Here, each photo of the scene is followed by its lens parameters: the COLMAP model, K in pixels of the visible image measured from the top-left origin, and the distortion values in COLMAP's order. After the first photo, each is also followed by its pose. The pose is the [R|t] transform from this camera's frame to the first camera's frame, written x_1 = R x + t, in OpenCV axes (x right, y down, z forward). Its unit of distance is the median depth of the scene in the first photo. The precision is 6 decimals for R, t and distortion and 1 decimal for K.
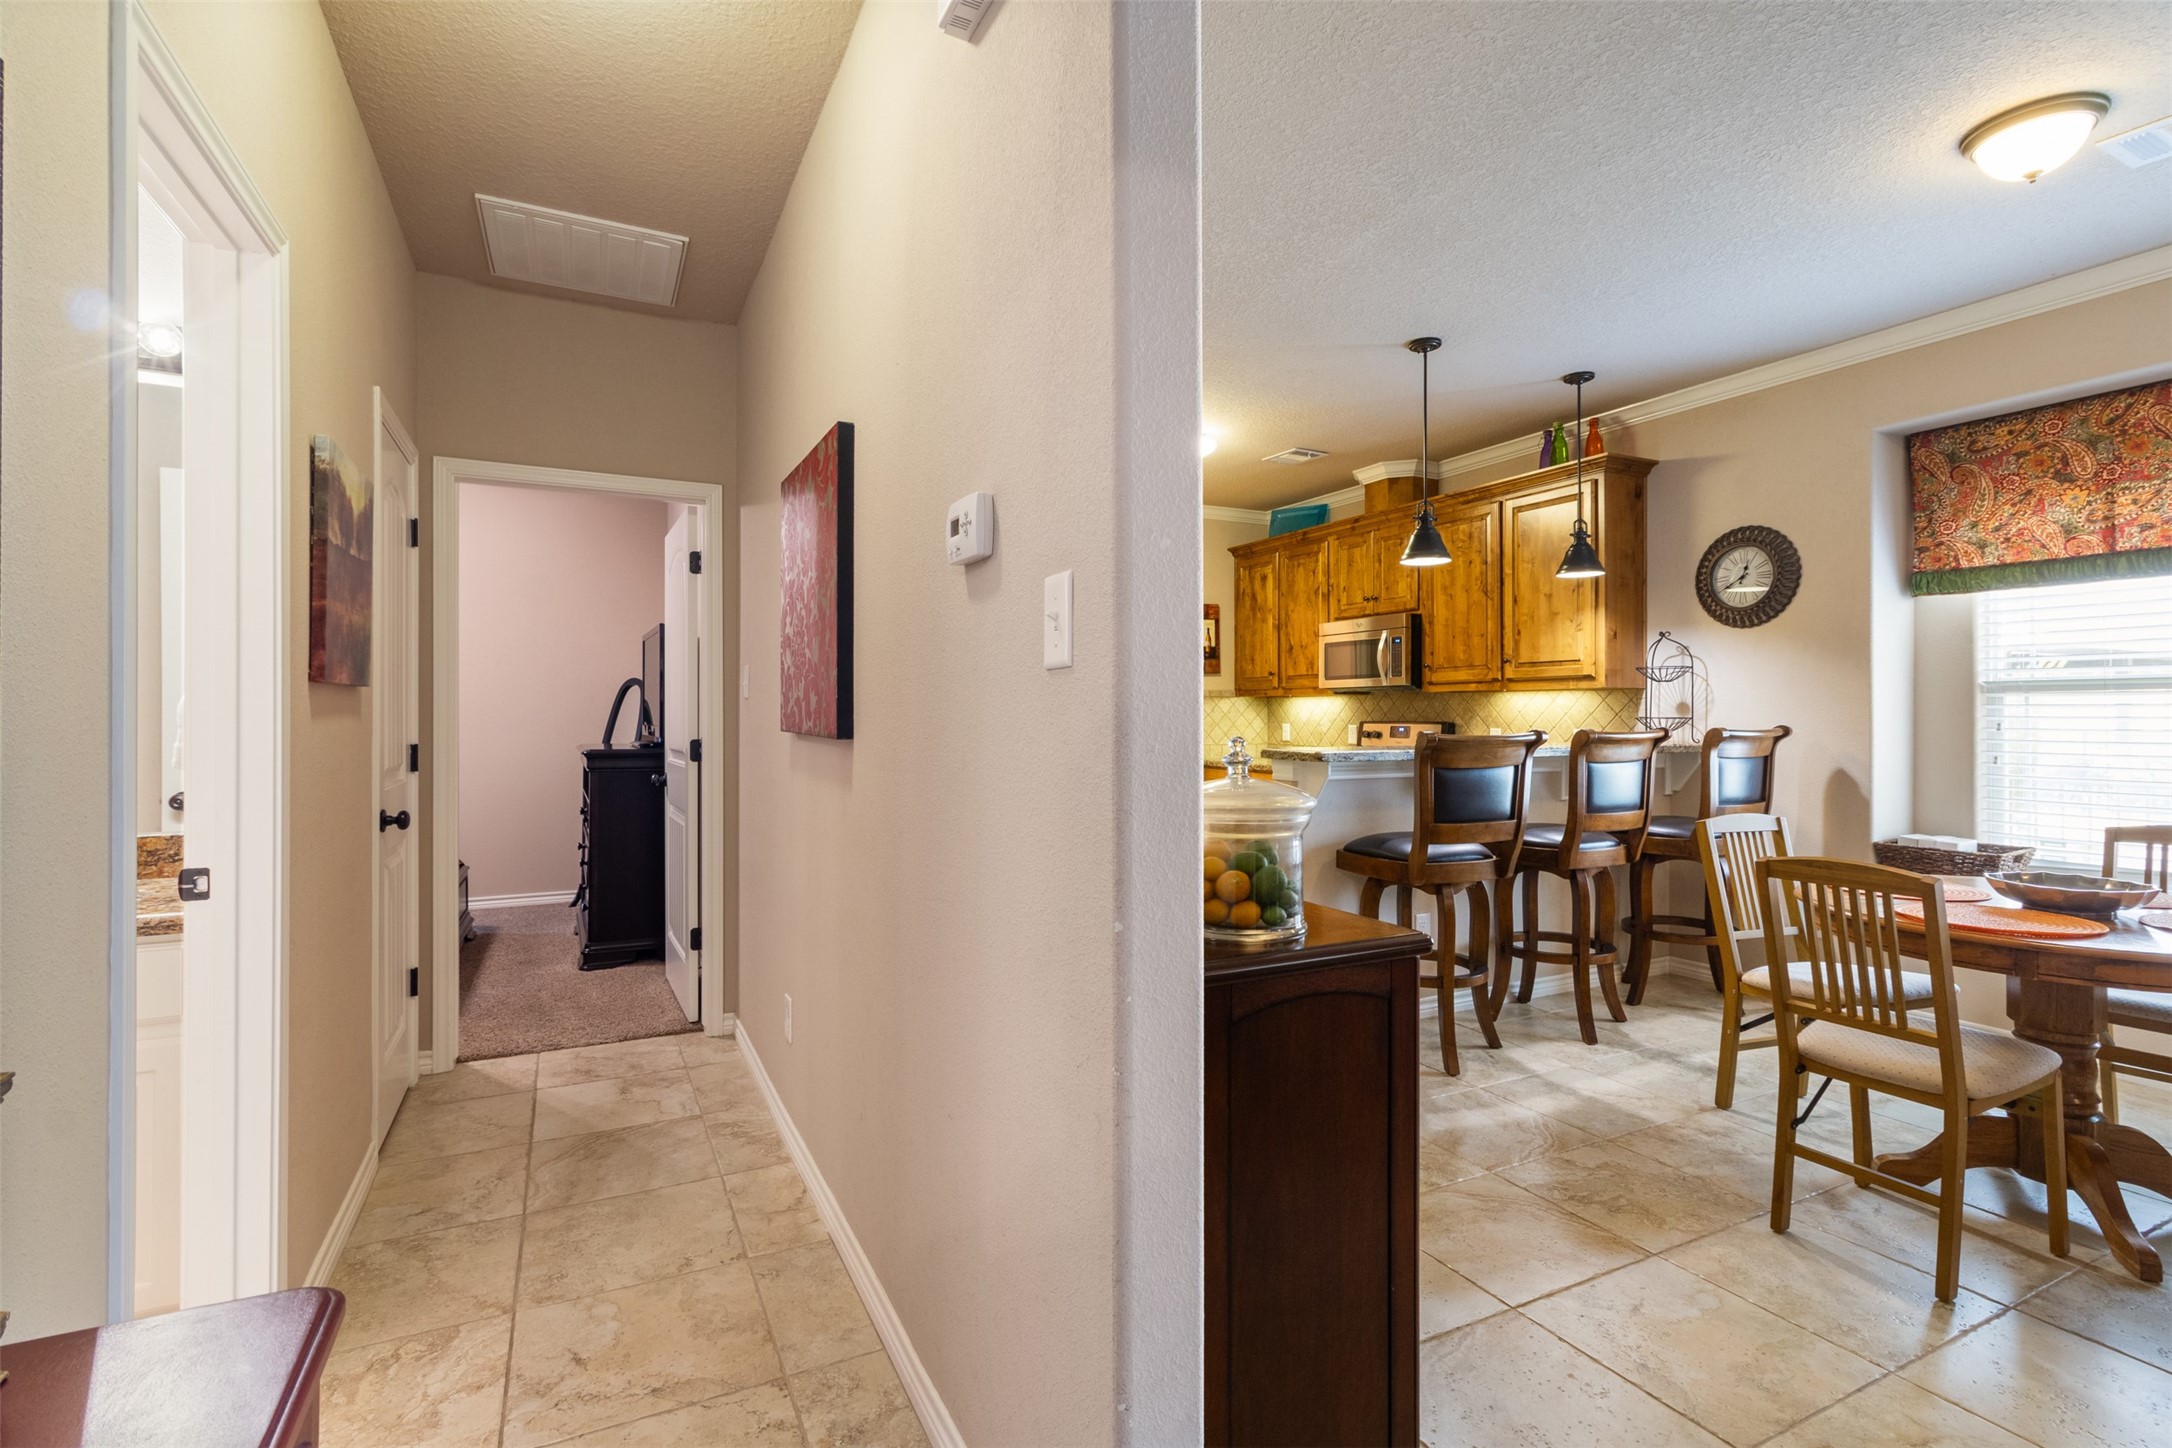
lens RADIAL K [[1002.1, 0, 1090.8], [0, 1002.1, 706.8], [0, 0, 1]] dist [0.001699, 0.000404]
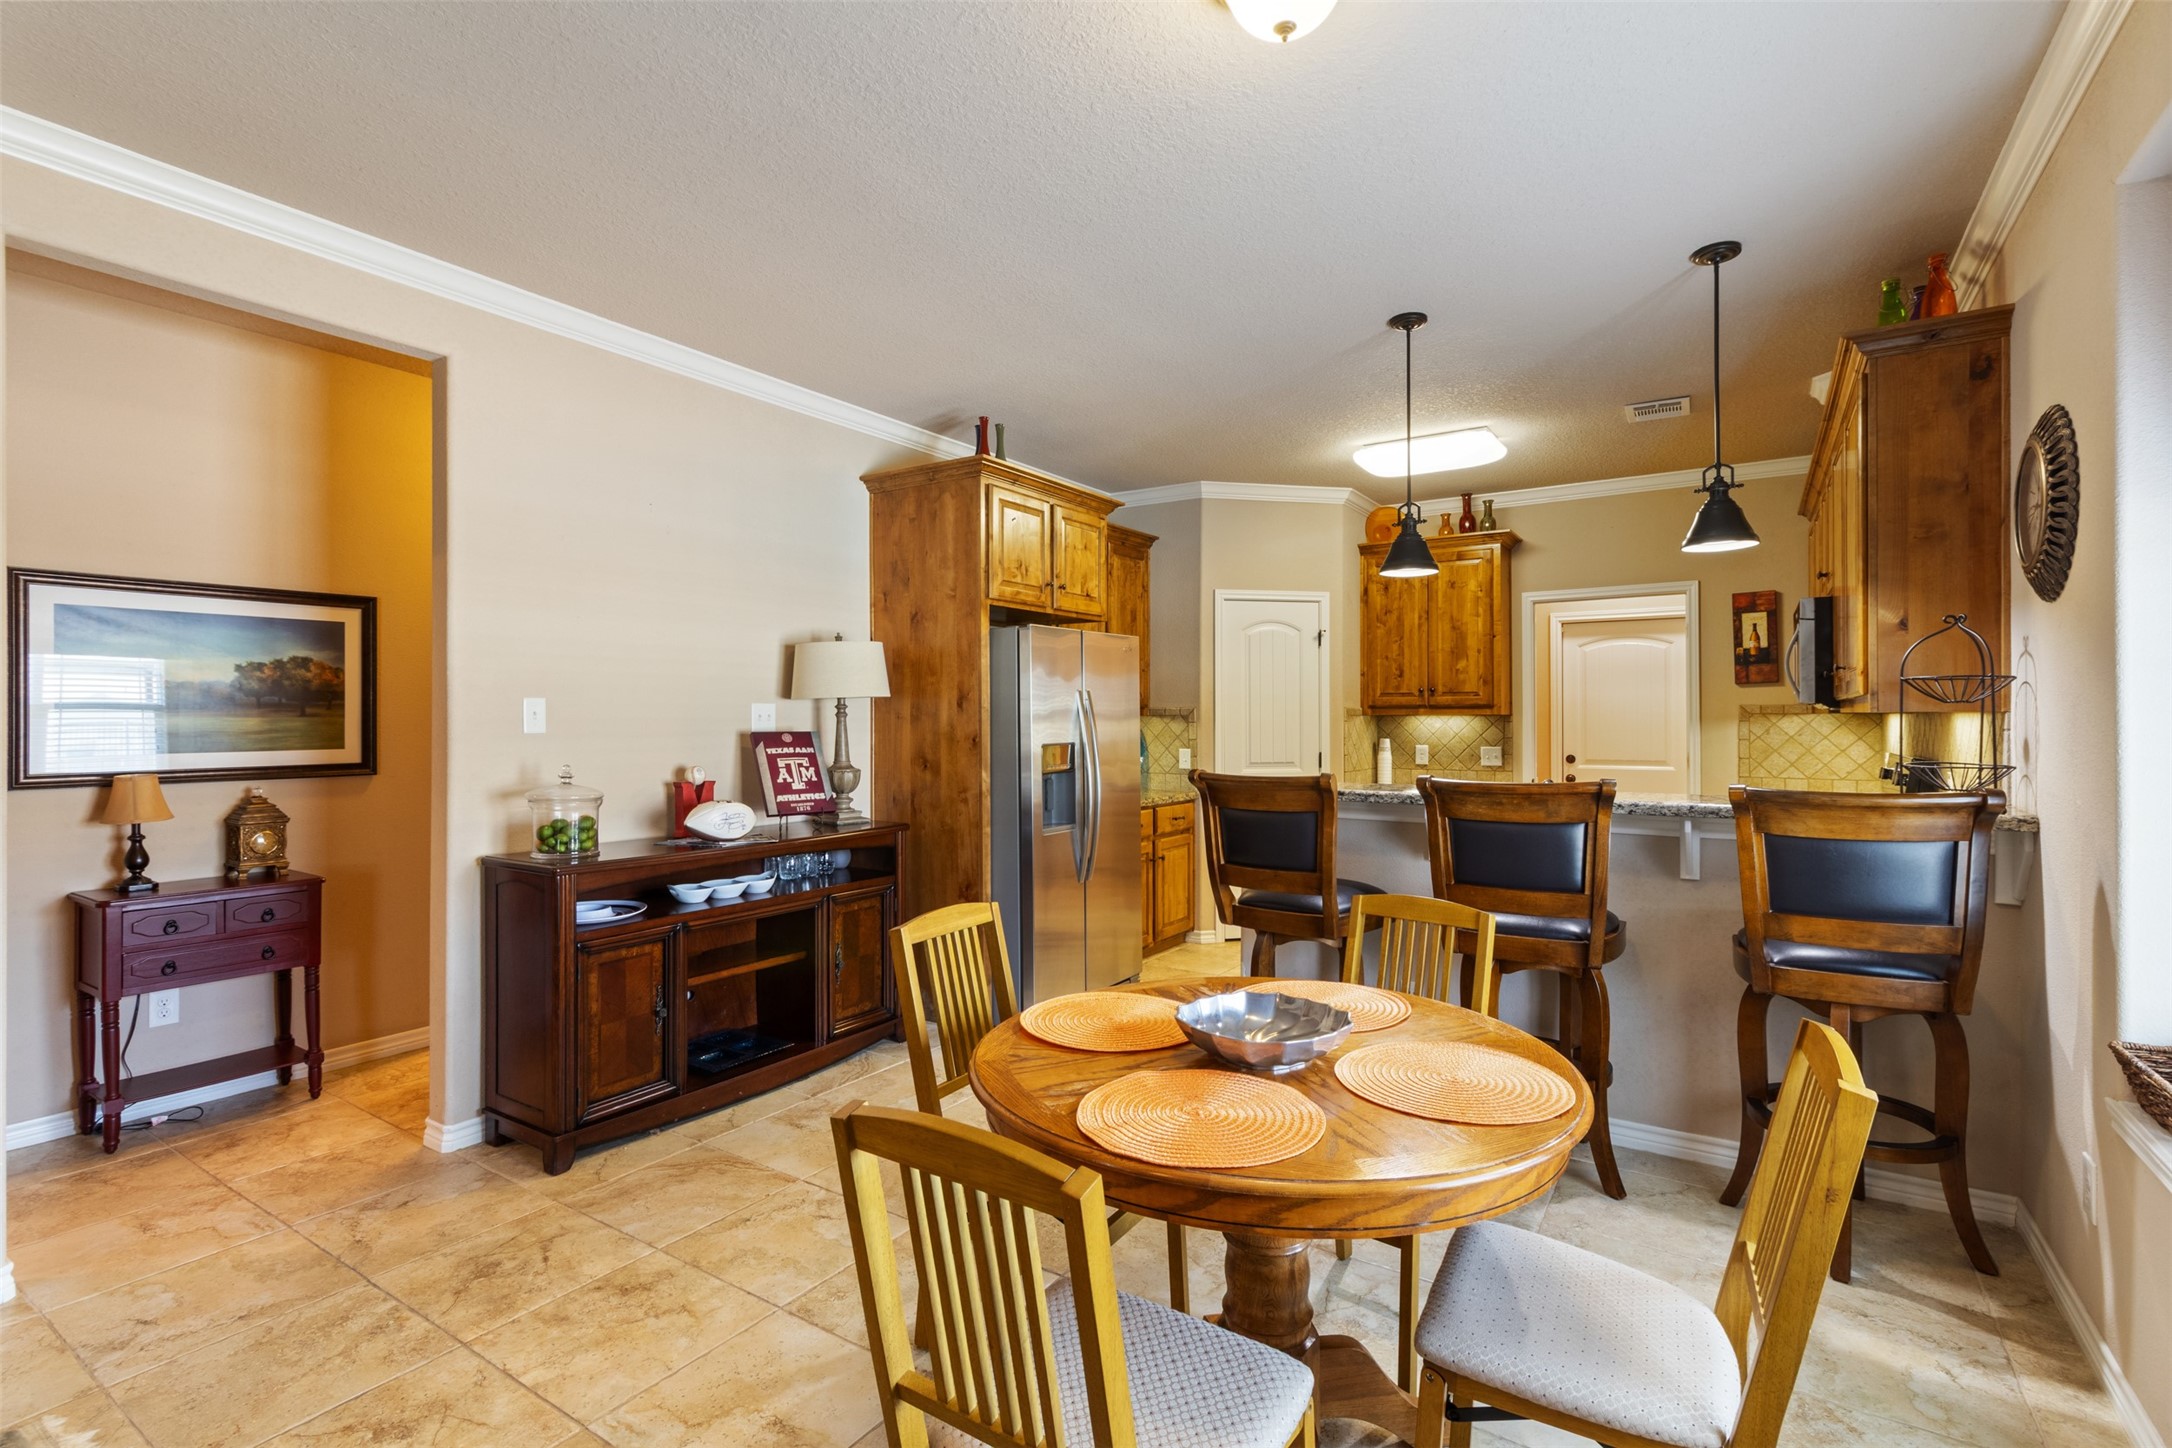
lens RADIAL K [[1007.6, 0, 1089.7], [0, 1007.6, 713.2], [0, 0, 1]] dist [0.002737, 0.000383]
pose [[0.499954, -0.003692, -0.866044, 0.814257], [0.007833, 0.999969, 0.000259, -0.023060], [0.866017, -0.006913, 0.499967, 0.282877]]
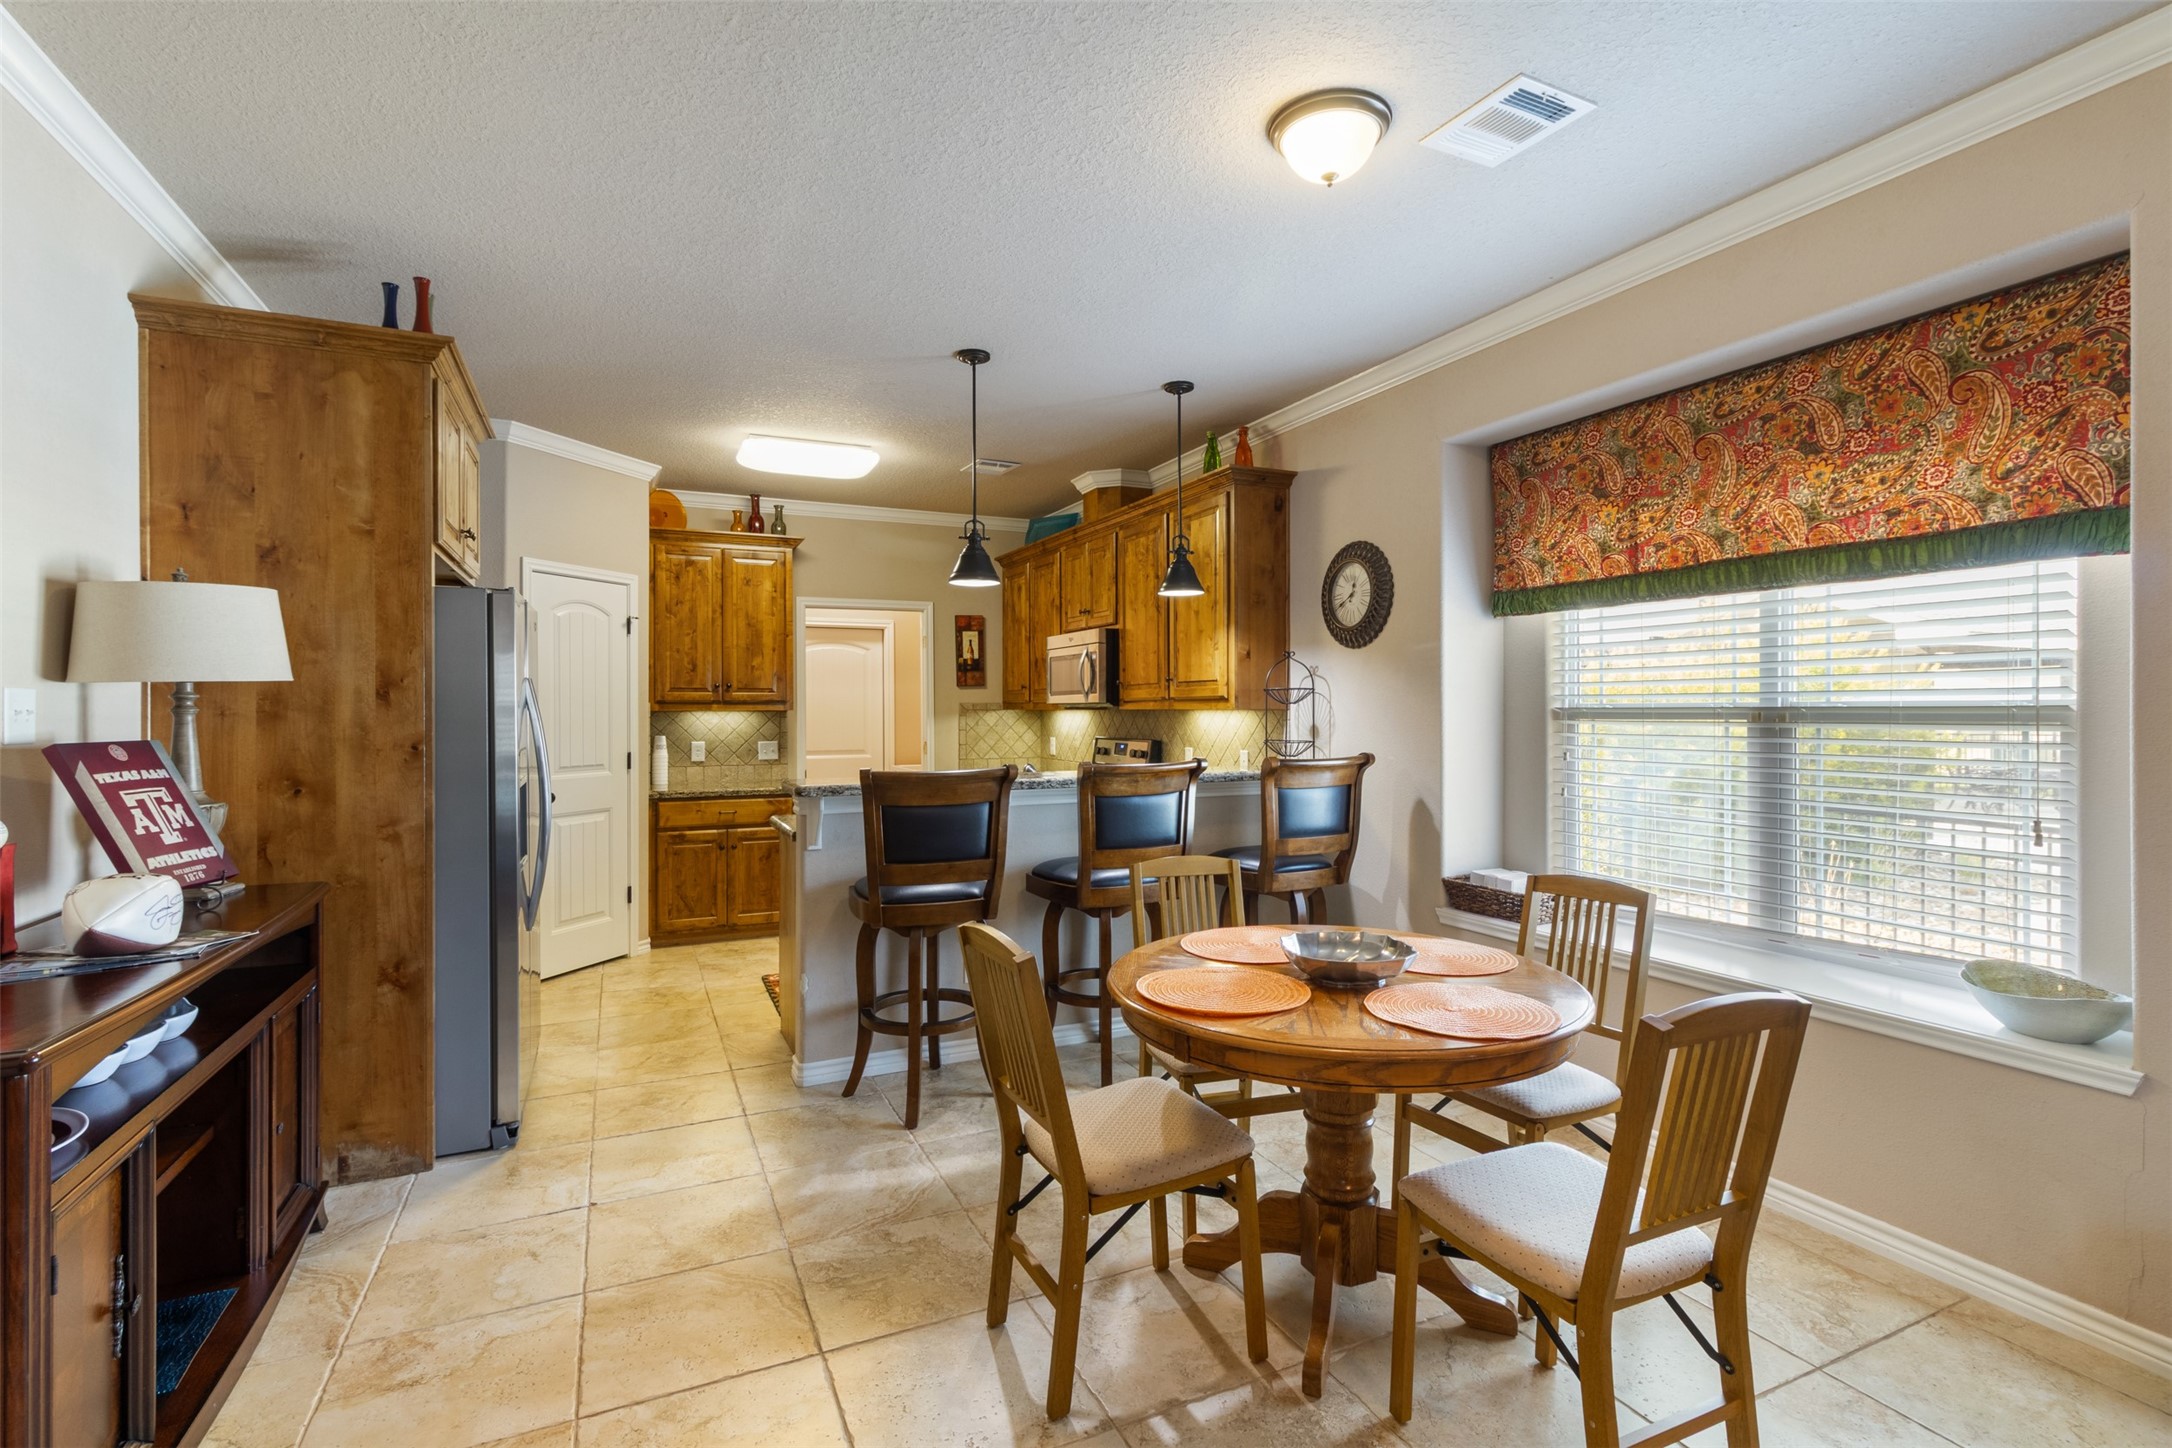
lens RADIAL K [[1002.1, 0, 1090.8], [0, 1002.1, 706.8], [0, 0, 1]] dist [0.001699, 0.000404]
pose [[0.999573, -0.001802, -0.029151, 0.407001], [0.001916, 0.999991, 0.003885, -0.026091], [0.029144, -0.003939, 0.999567, 0.040011]]
